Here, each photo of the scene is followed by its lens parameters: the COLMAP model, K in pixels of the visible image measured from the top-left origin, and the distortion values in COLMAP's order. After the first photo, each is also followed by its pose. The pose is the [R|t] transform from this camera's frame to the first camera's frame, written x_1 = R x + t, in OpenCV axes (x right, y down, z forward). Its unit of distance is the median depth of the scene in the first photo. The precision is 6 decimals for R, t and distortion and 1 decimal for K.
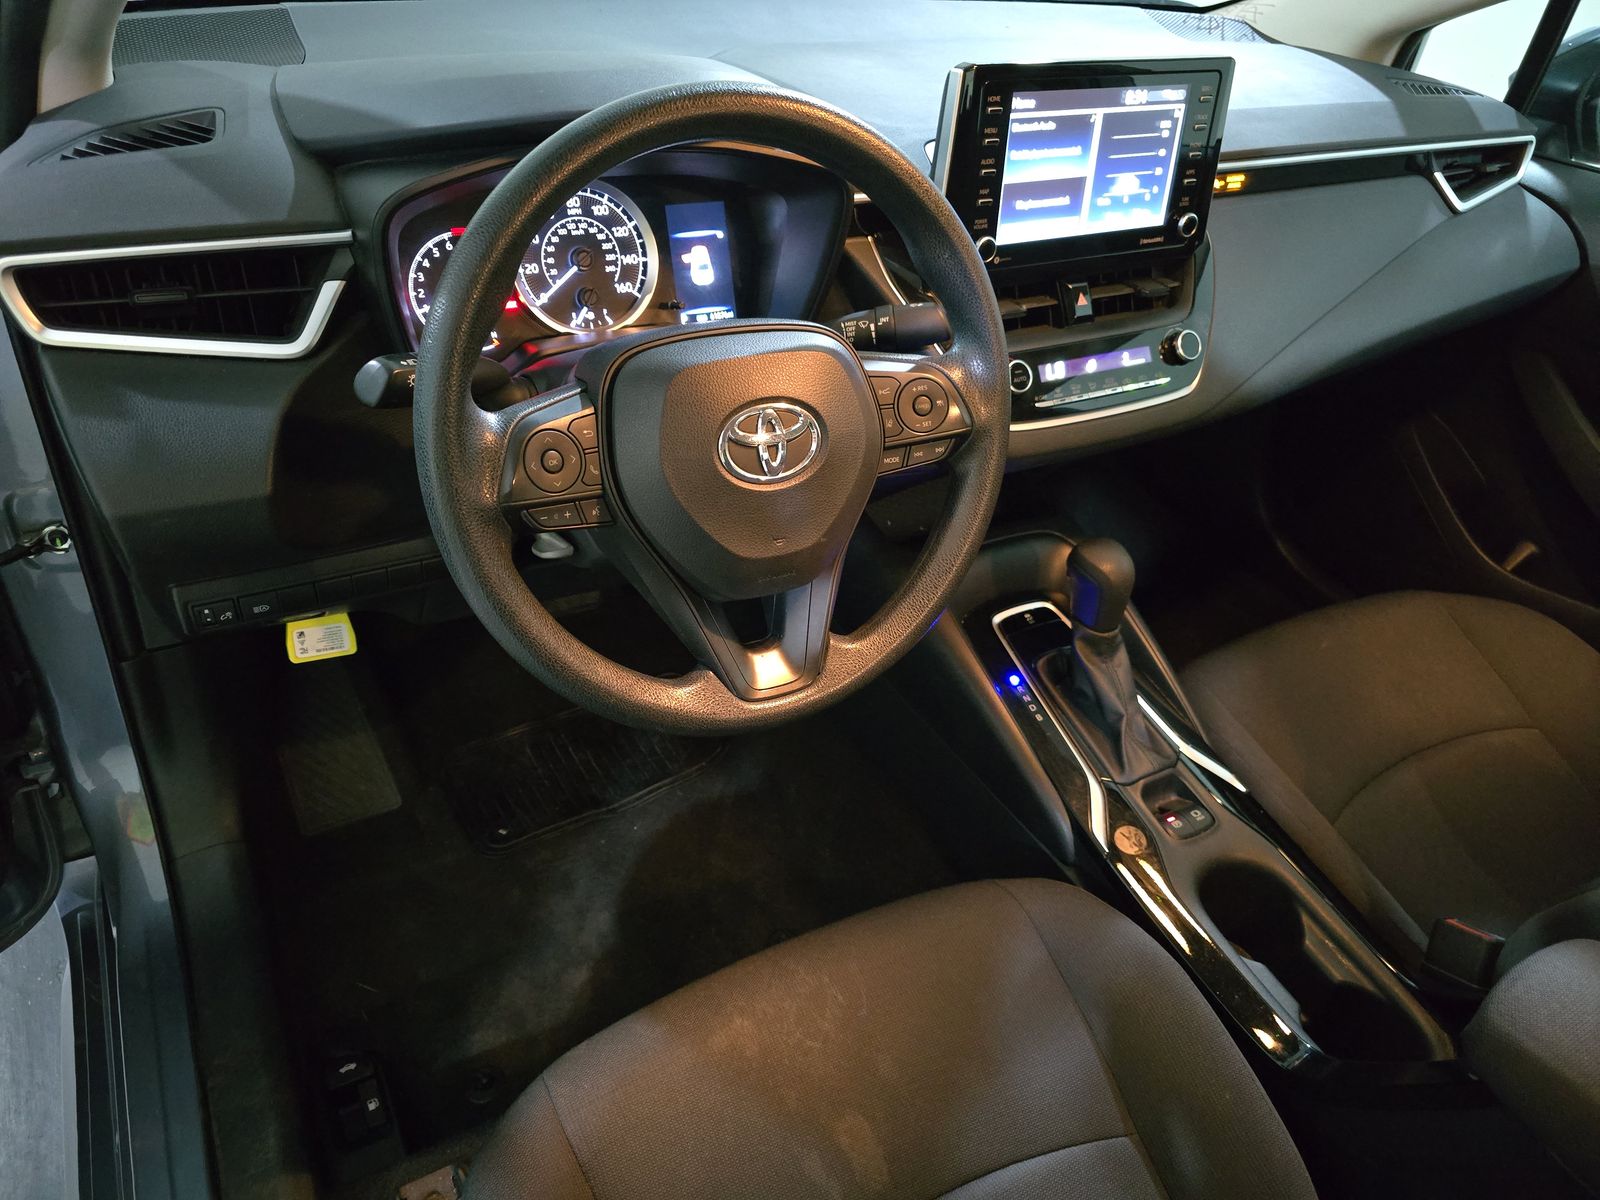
lens RADIAL K [[1081.6, 0, 796.7], [0, 1081.6, 594.2], [0, 0, 1]] dist [0.025232, -0.016082]
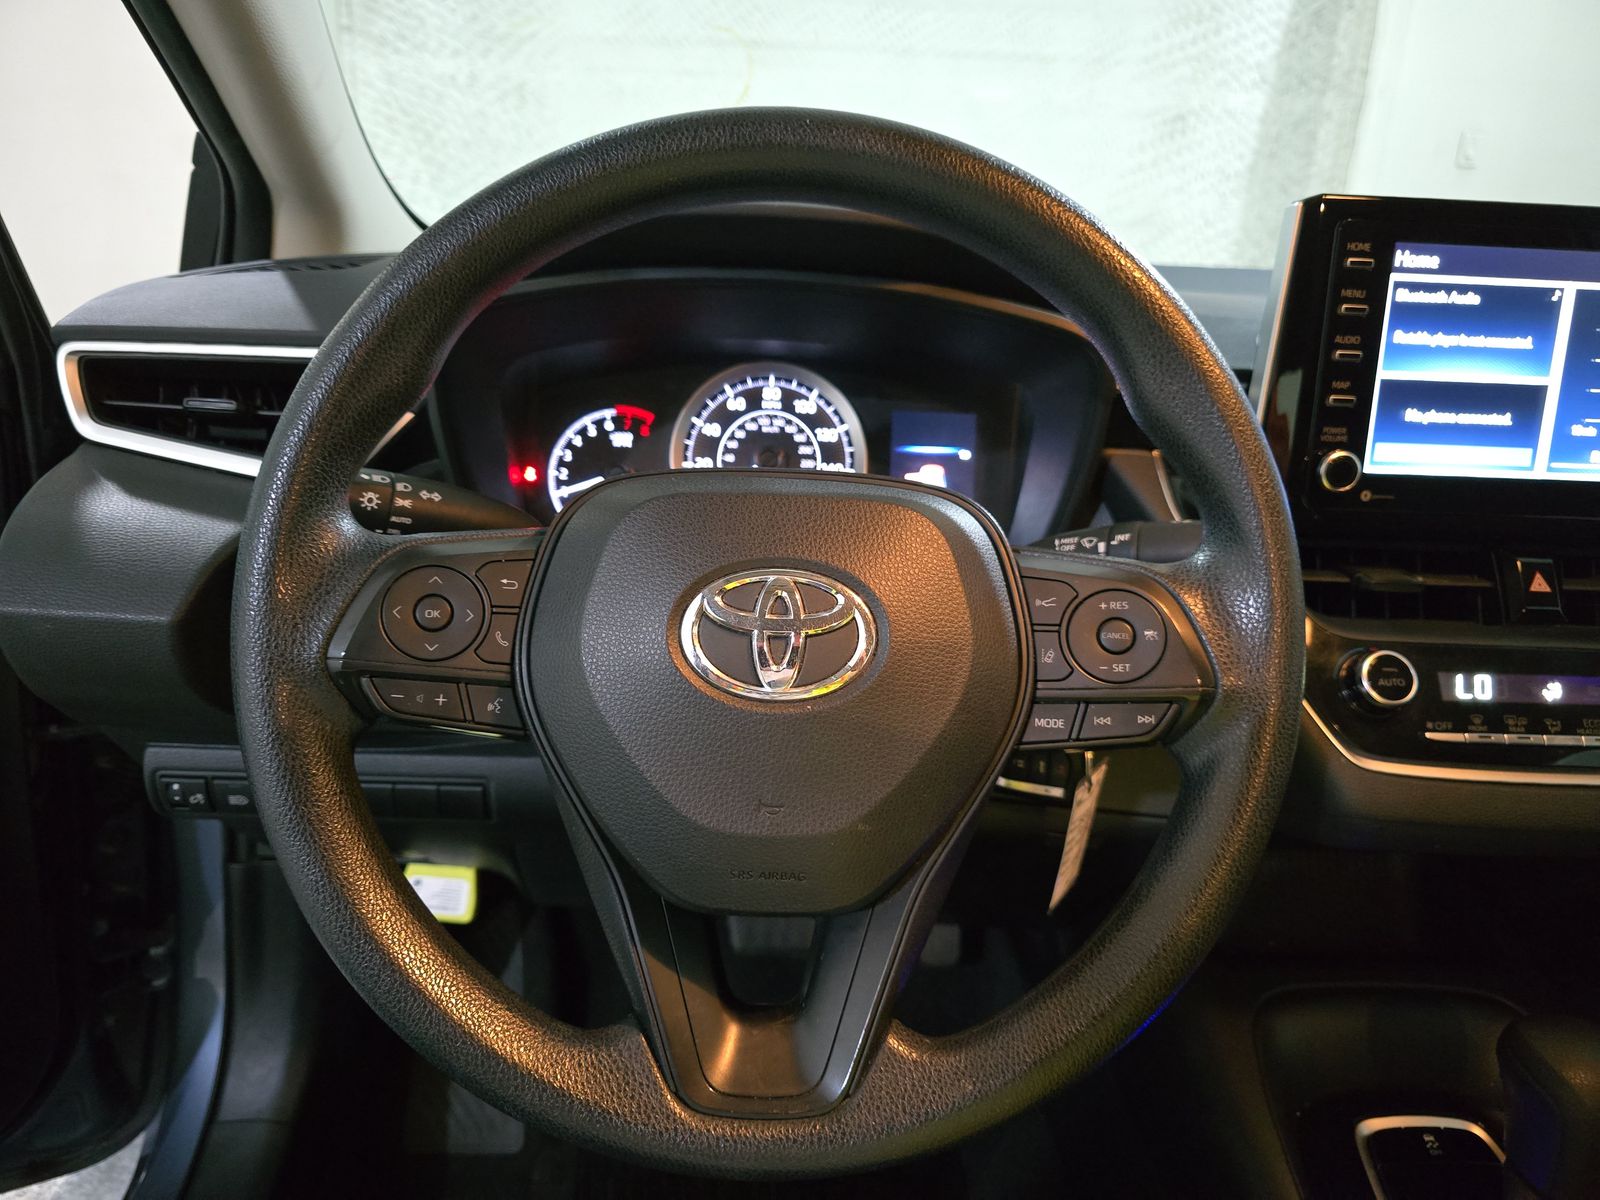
lens RADIAL K [[1081.6, 0, 810.3], [0, 1081.6, 606.9], [0, 0, 1]] dist [0.025232, -0.016082]
pose [[0.895739, 0.099053, -0.433406, 0.180780], [-0.243361, 0.925083, -0.291542, 0.011399], [0.372059, 0.366620, 0.852738, 0.381233]]
